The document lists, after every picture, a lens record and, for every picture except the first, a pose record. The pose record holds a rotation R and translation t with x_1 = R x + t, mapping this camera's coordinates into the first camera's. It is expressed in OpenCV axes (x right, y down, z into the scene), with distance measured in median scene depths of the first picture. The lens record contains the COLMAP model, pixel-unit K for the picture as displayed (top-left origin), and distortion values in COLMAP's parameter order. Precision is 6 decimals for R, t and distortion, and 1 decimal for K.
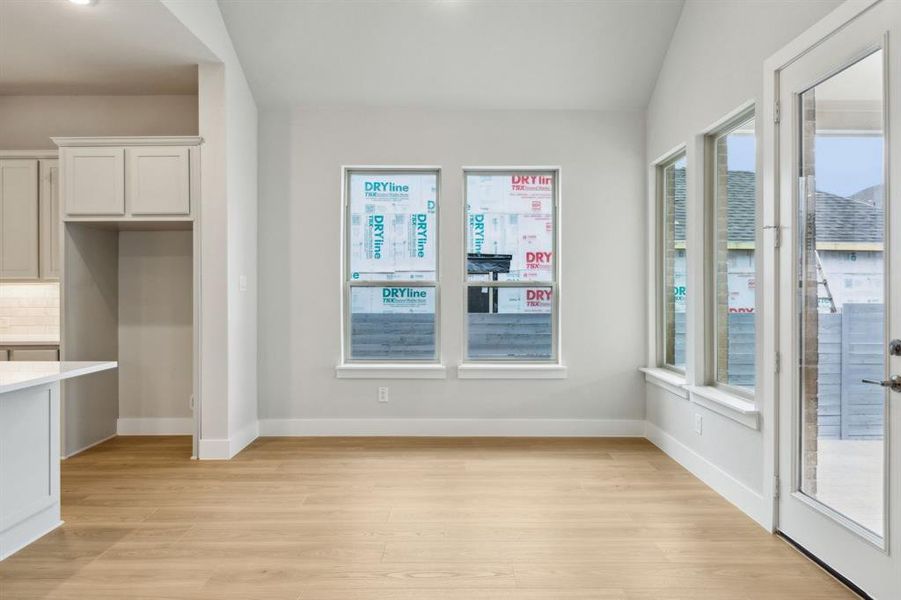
lens RADIAL K [[548.9, 0, 450.1], [0, 548.9, 291.7], [0, 0, 1]] dist [-0.002922, -0.001374]
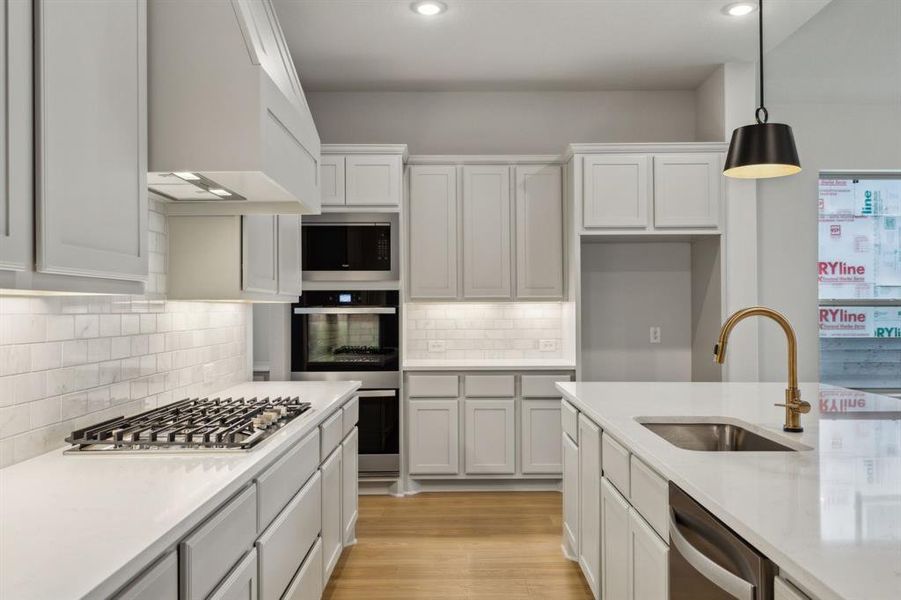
lens RADIAL K [[750.9, 0, 450.5], [0, 750.9, 300.0], [0, 0, 1]] dist [-0.001757, -0.002814]
pose [[0.999860, -0.001264, -0.016658, -0.706418], [0.001007, 0.999881, -0.015391, -0.000004], [0.016675, 0.015372, 0.999743, -0.203350]]
